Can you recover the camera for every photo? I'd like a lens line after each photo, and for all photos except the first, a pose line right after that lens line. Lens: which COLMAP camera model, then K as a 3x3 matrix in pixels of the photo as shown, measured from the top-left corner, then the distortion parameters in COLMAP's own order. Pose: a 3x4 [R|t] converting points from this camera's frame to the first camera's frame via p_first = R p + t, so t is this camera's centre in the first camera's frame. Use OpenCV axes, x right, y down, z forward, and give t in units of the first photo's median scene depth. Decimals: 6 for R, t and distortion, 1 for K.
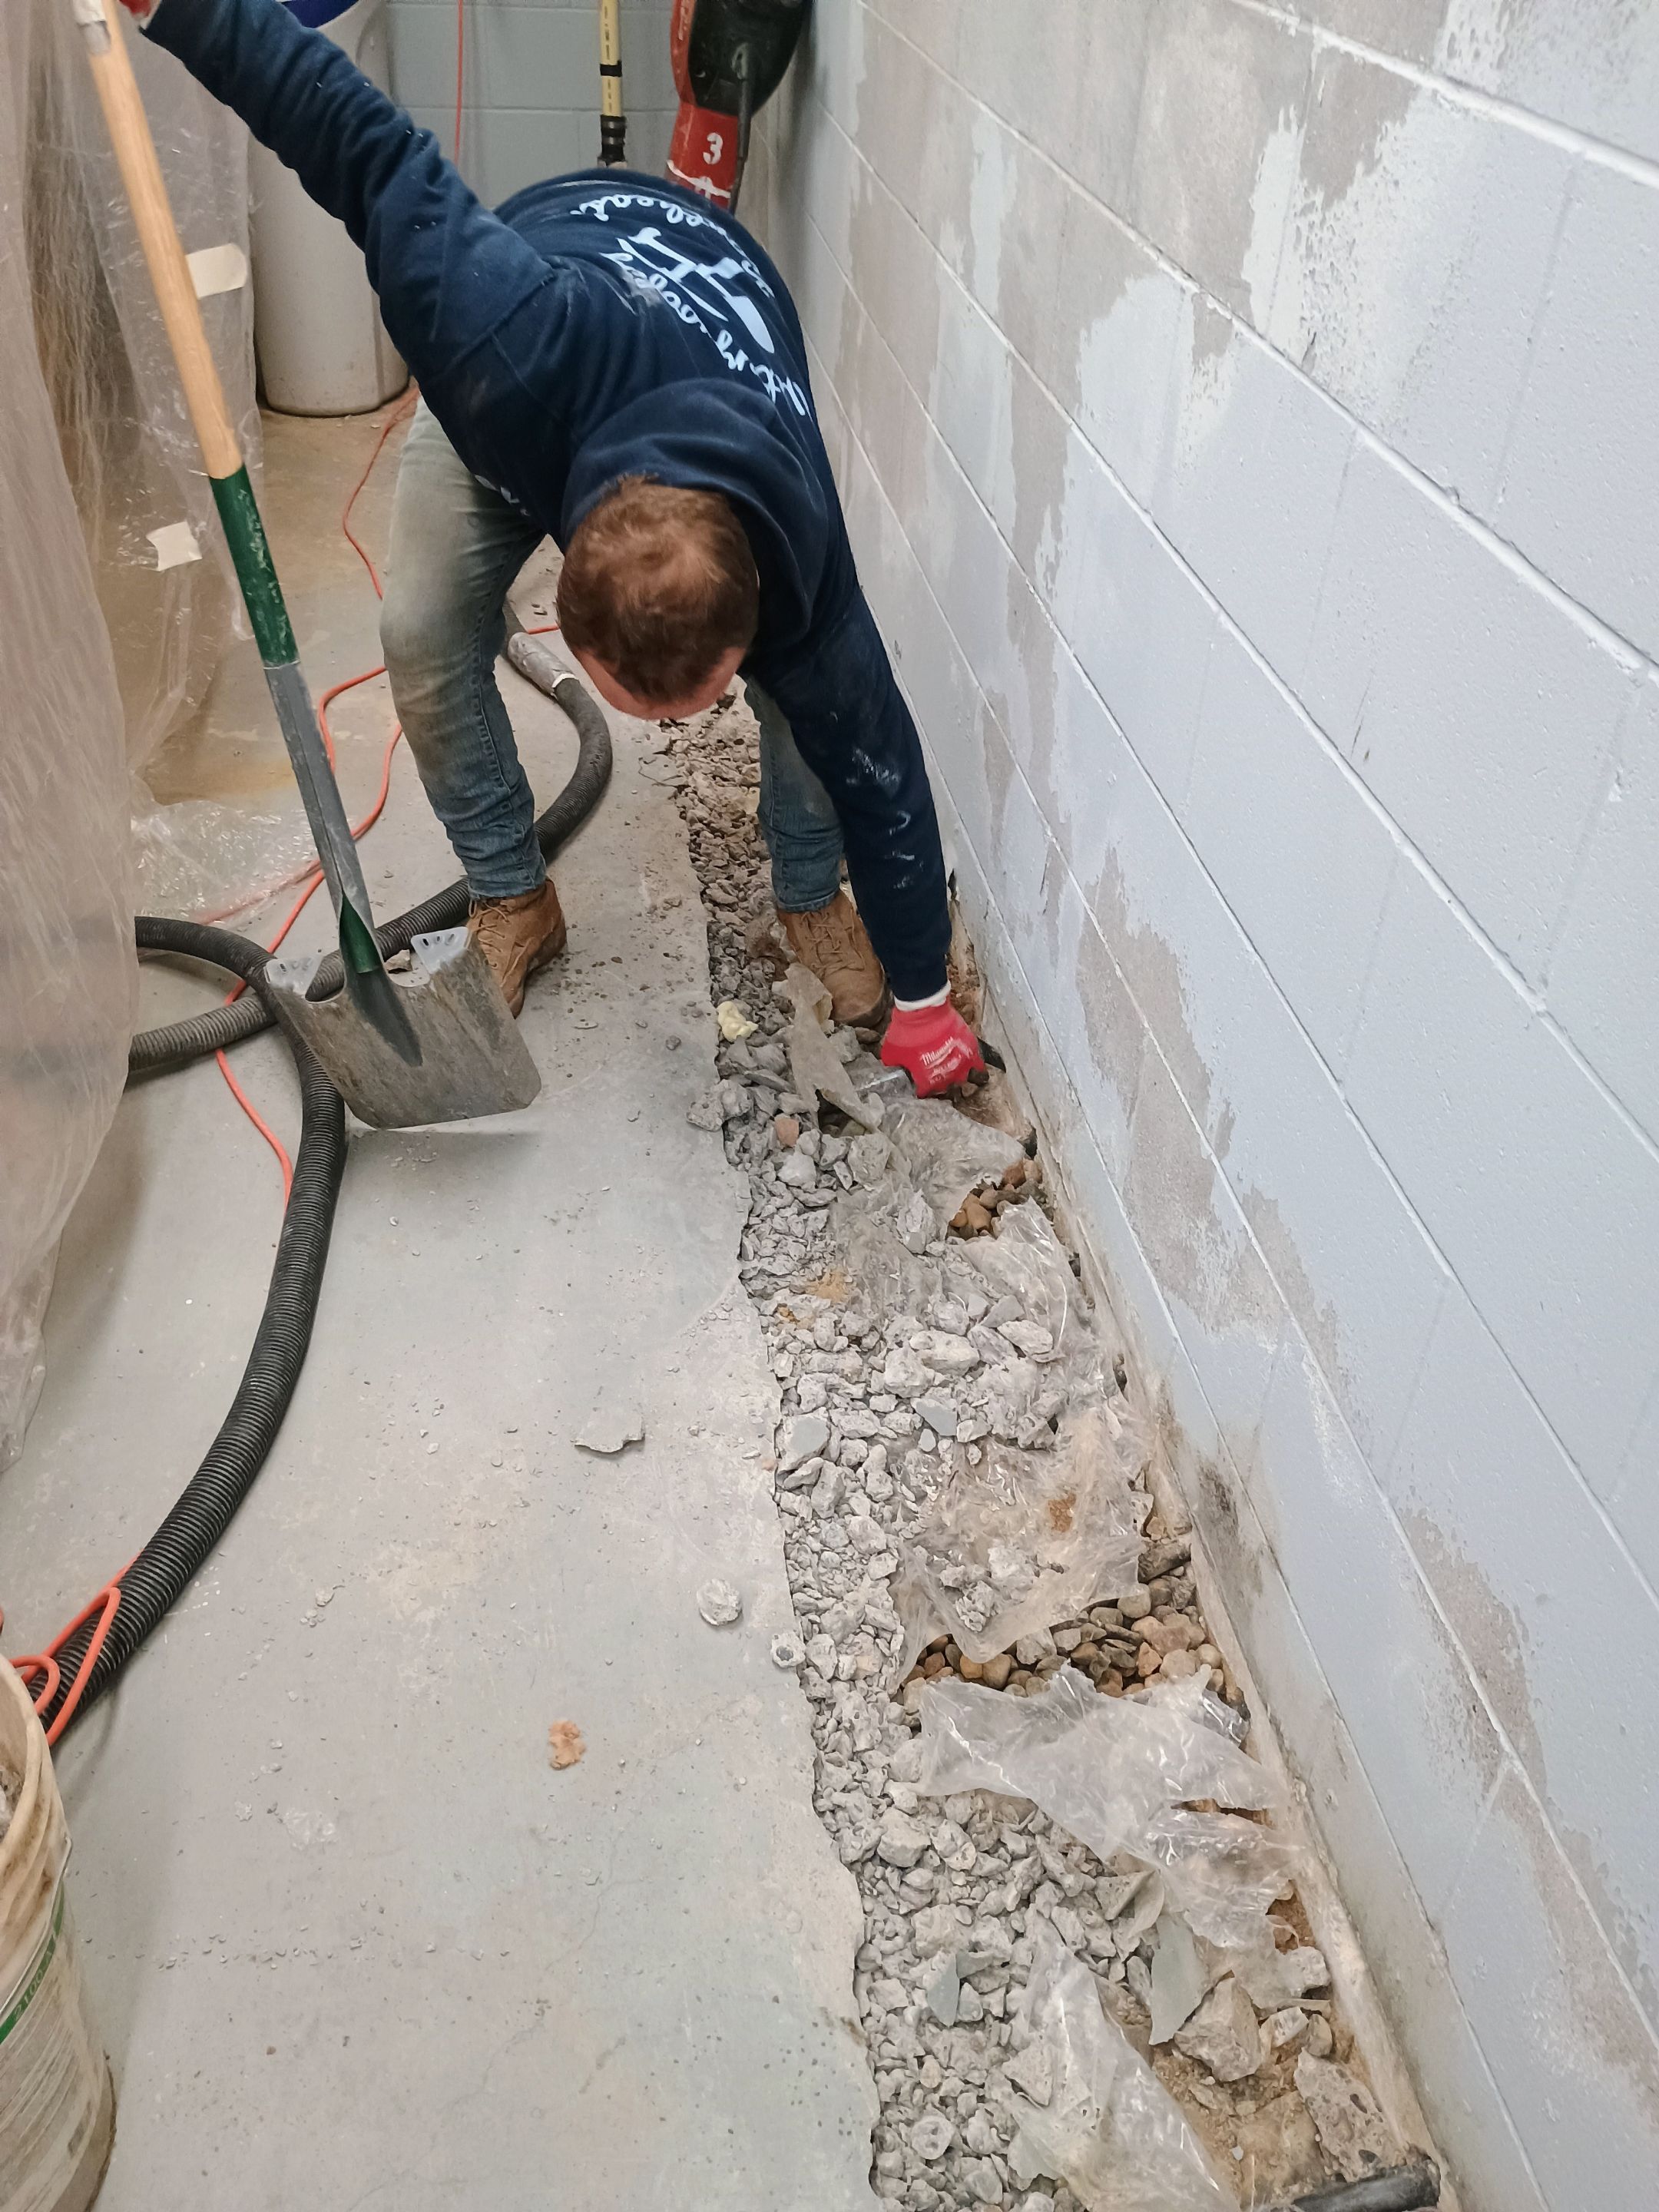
lens RADIAL K [[1868.0, 0, 823.0], [0, 1868.0, 1114.5], [0, 0, 1]] dist [0.063569, -0.073748]
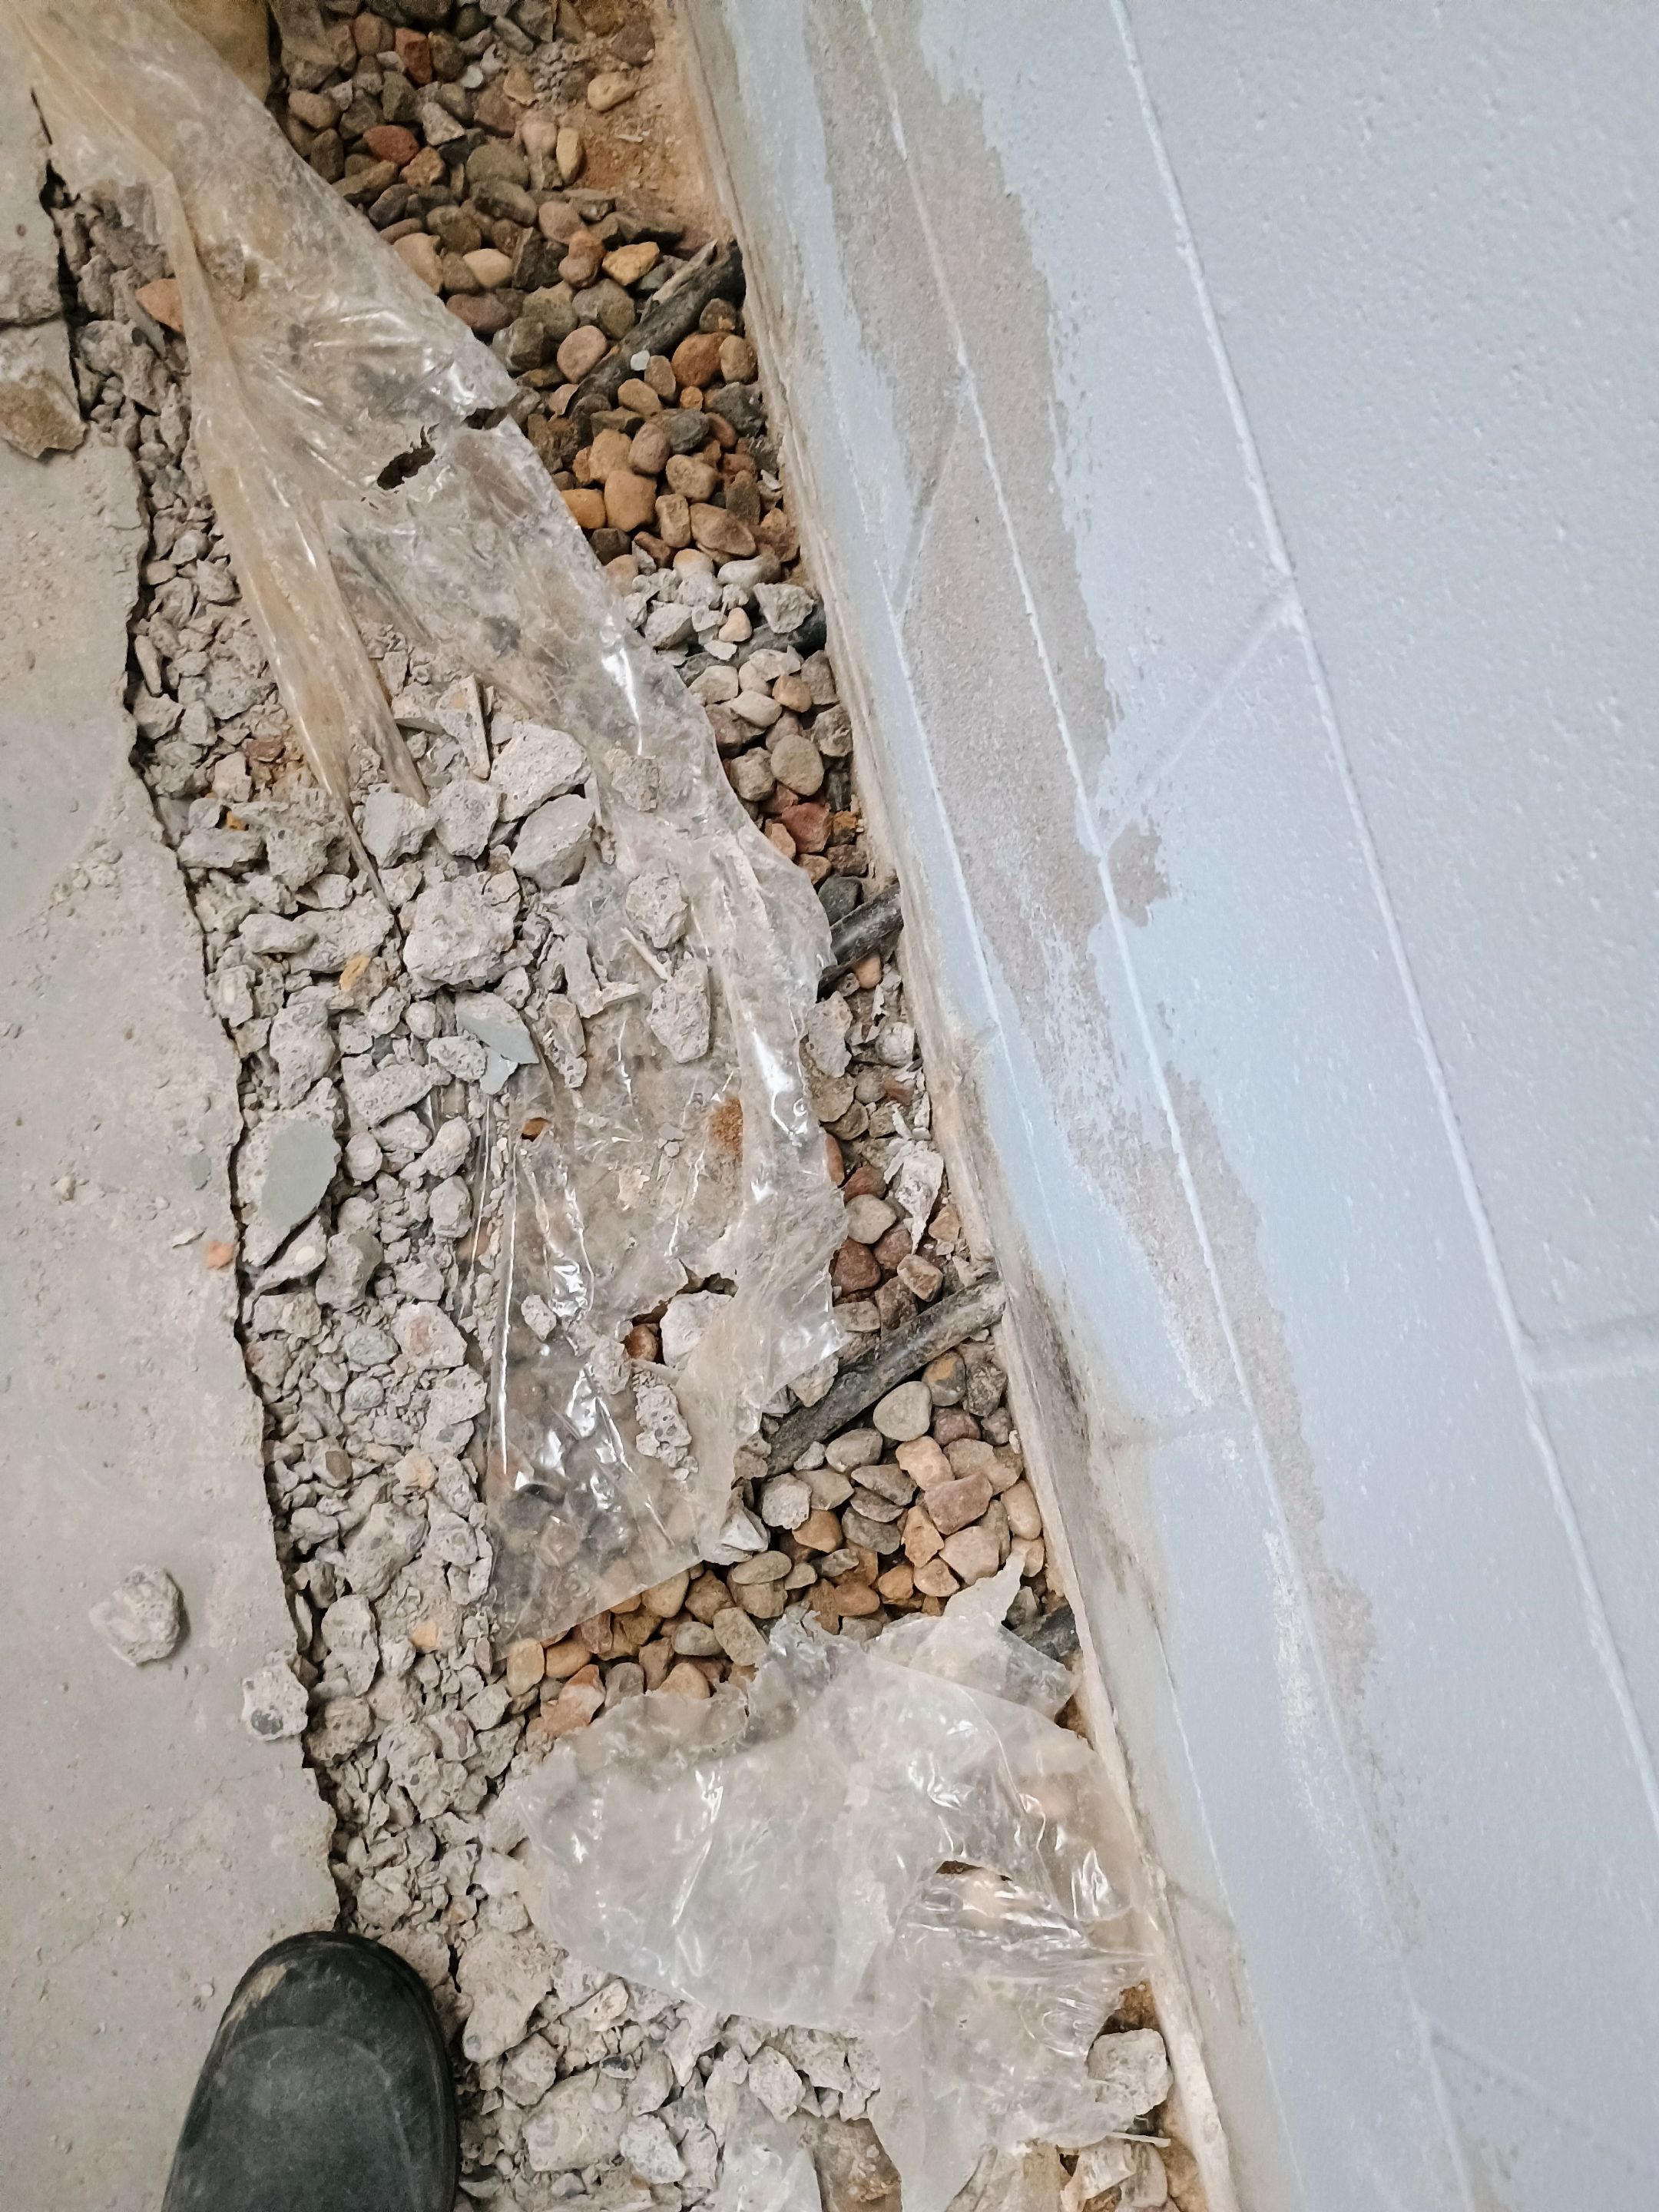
lens RADIAL K [[1868.0, 0, 853.5], [0, 1868.0, 1102.1], [0, 0, 1]] dist [0.063569, -0.073748]
pose [[0.993131, -0.078980, 0.086333, 0.092820], [0.001951, 0.748902, 0.662678, -0.171489], [-0.116994, -0.657957, 0.743912, 0.542976]]
